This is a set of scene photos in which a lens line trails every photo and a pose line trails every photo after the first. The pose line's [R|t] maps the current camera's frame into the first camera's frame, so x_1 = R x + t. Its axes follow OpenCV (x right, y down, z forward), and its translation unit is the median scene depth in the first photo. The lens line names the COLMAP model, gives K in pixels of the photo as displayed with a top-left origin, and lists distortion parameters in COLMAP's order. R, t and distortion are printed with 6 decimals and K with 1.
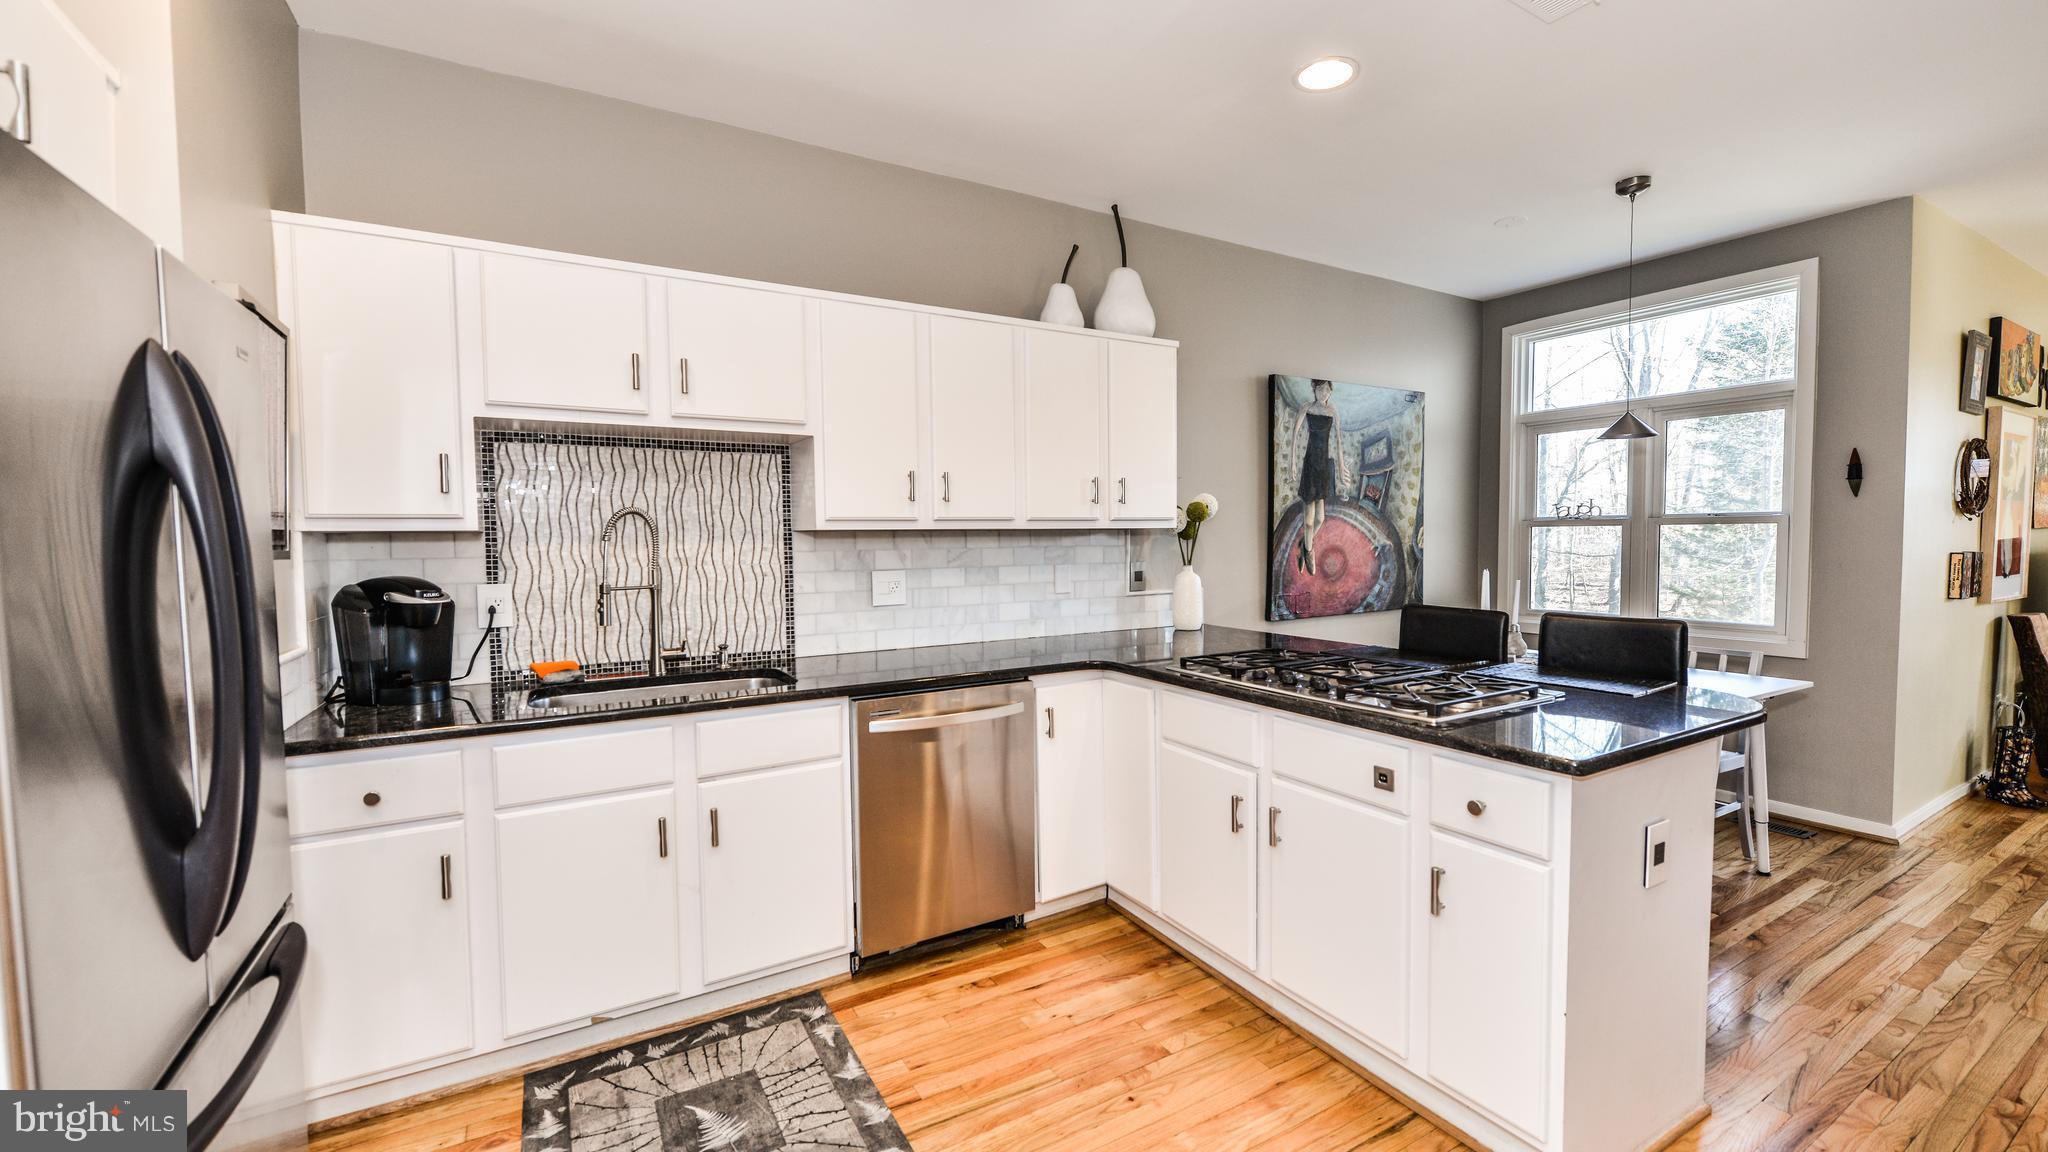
lens RADIAL K [[829.0, 0, 1019.9], [0, 829.0, 579.9], [0, 0, 1]] dist [0.001529, -0.003027]
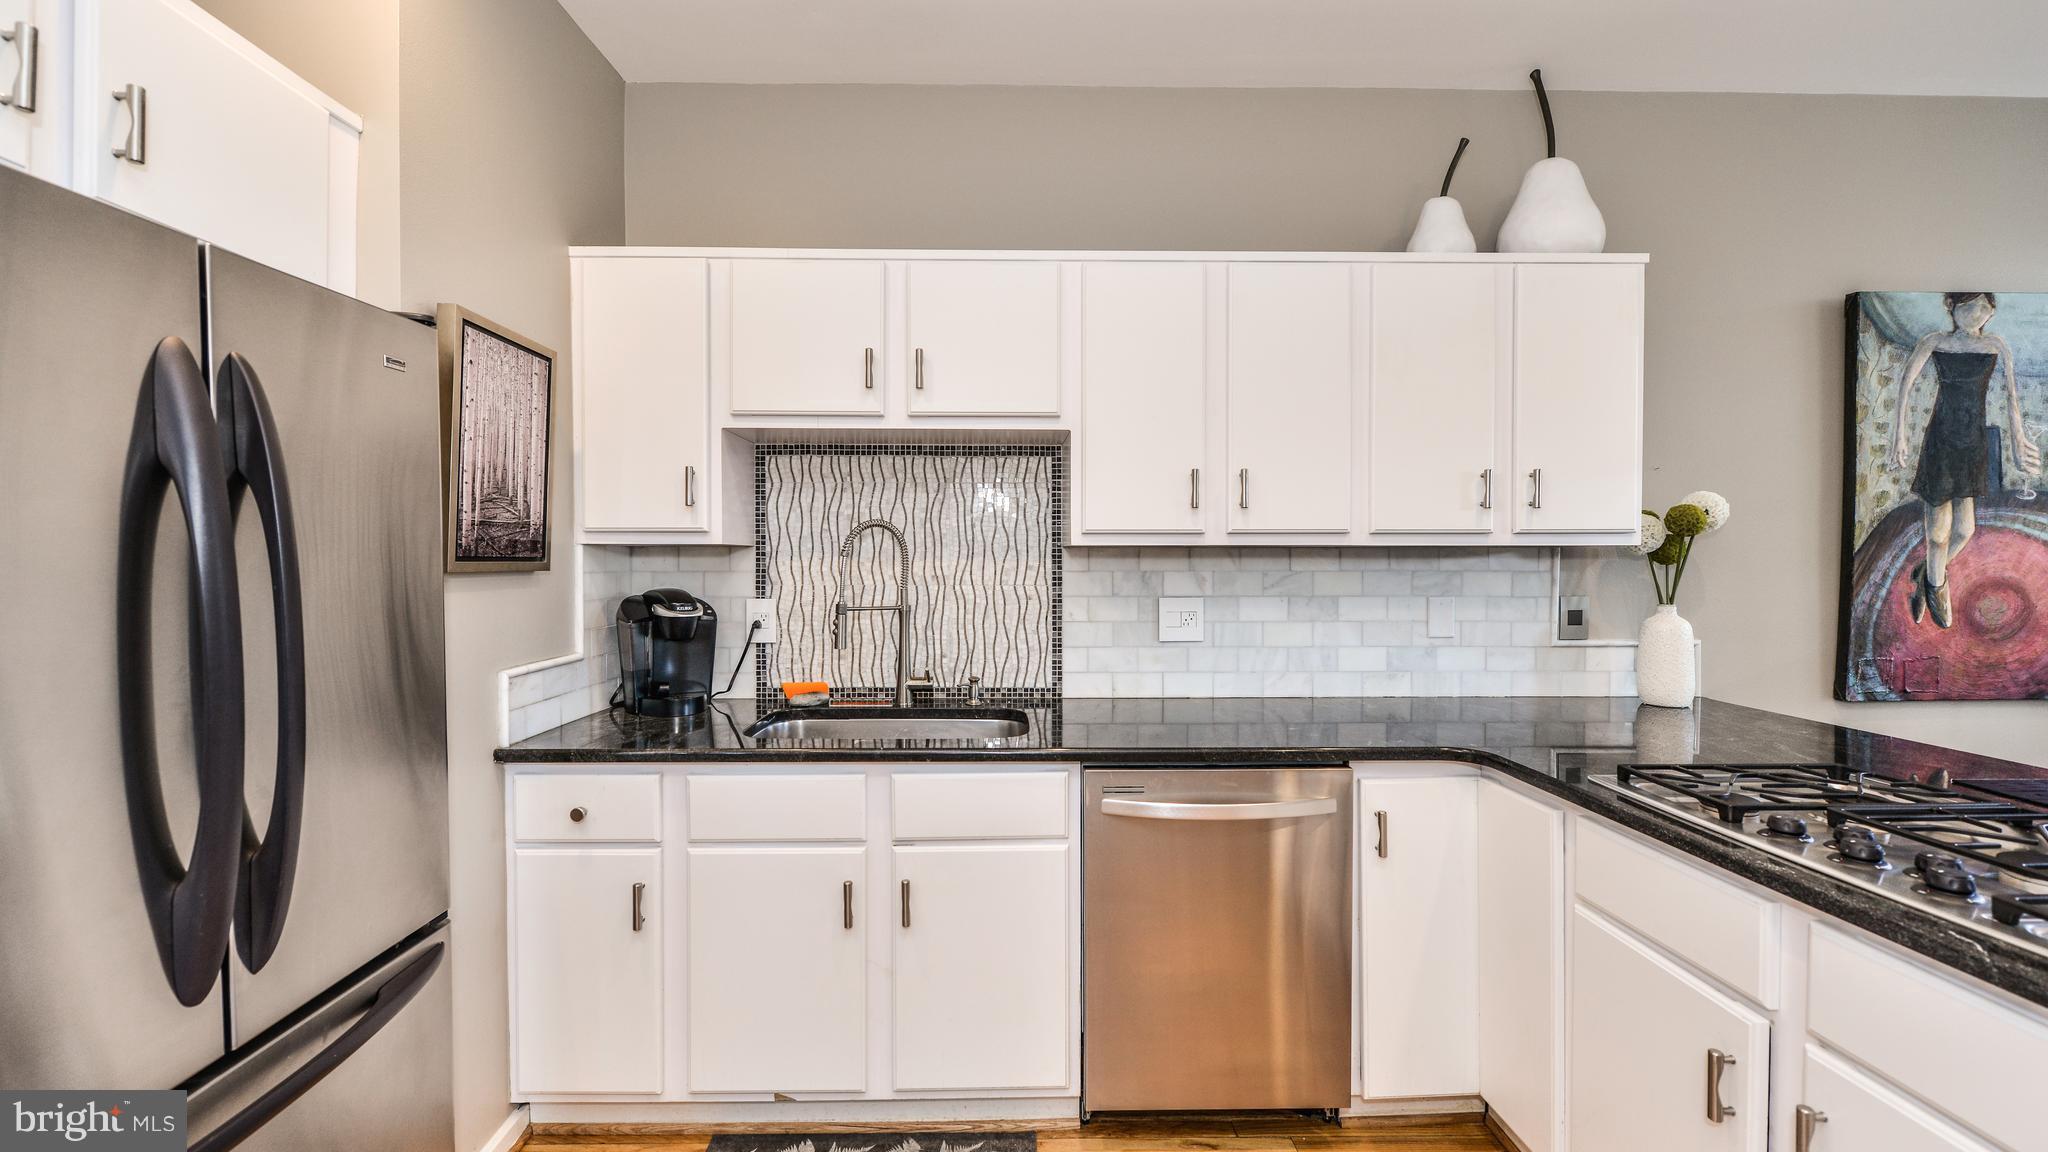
lens RADIAL K [[829.0, 0, 1018.6], [0, 829.0, 573.3], [0, 0, 1]] dist [0.001529, -0.003027]
pose [[0.871761, 0.020486, -0.489503, 0.098222], [-0.034937, 0.999181, -0.020403, -0.013658], [0.488684, 0.034888, 0.871763, 0.247973]]
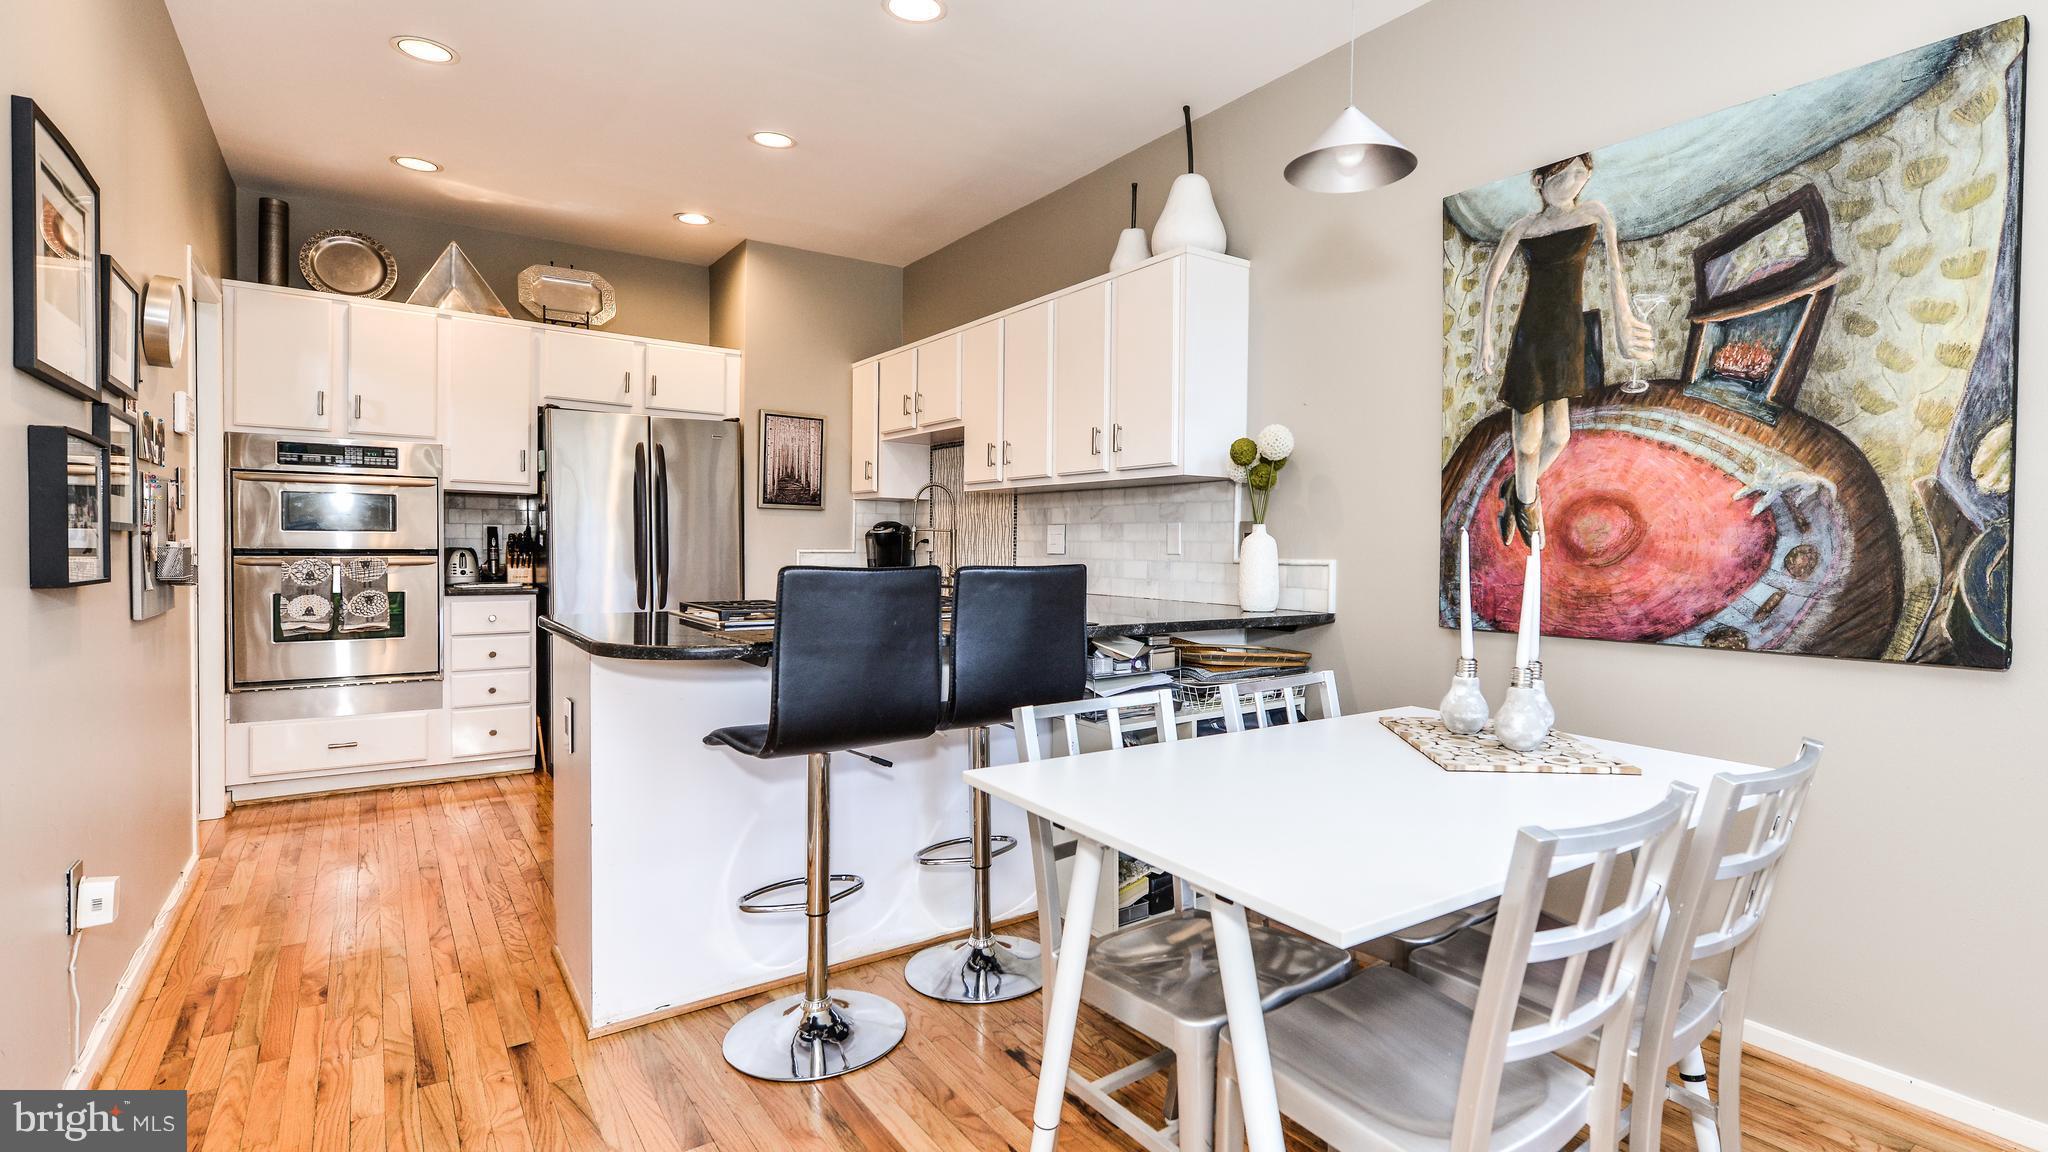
lens RADIAL K [[964.3, 0, 1014.6], [0, 964.3, 580.5], [0, 0, 1]] dist [-0.000953, -0.001220]
pose [[0.062111, 0.049472, -0.996842, 1.298505], [-0.068513, 0.996626, 0.045192, 0.010524], [0.995715, 0.065489, 0.065291, 0.902495]]
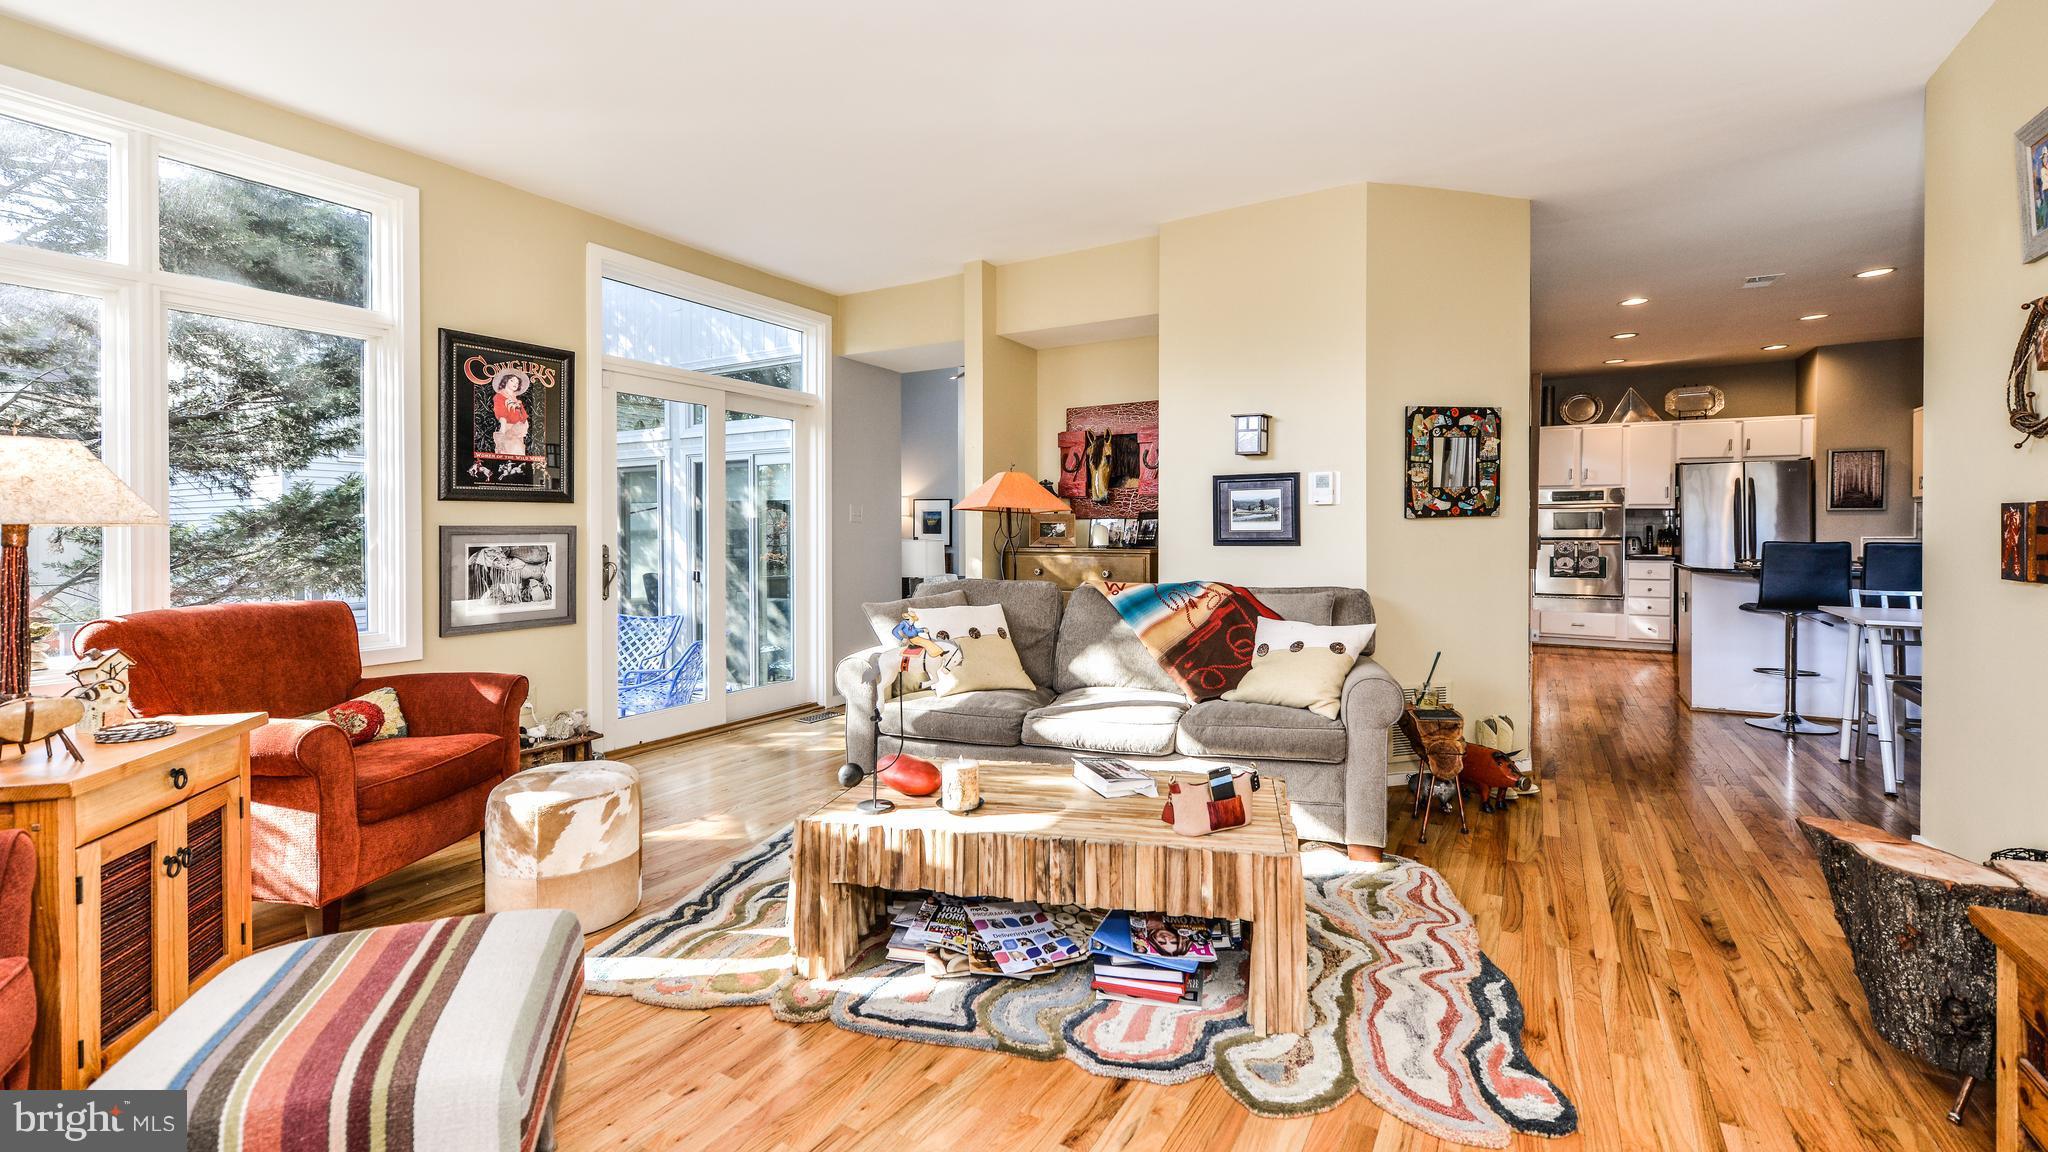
lens RADIAL K [[829.0, 0, 1070.5], [0, 829.0, 532.0], [0, 0, 1]] dist [0.001529, -0.003027]
pose [[-0.863670, 0.016537, -0.503786, 2.694842], [-0.014129, 0.998275, 0.056991, -0.055861], [0.503859, 0.056340, -0.861947, 1.542265]]
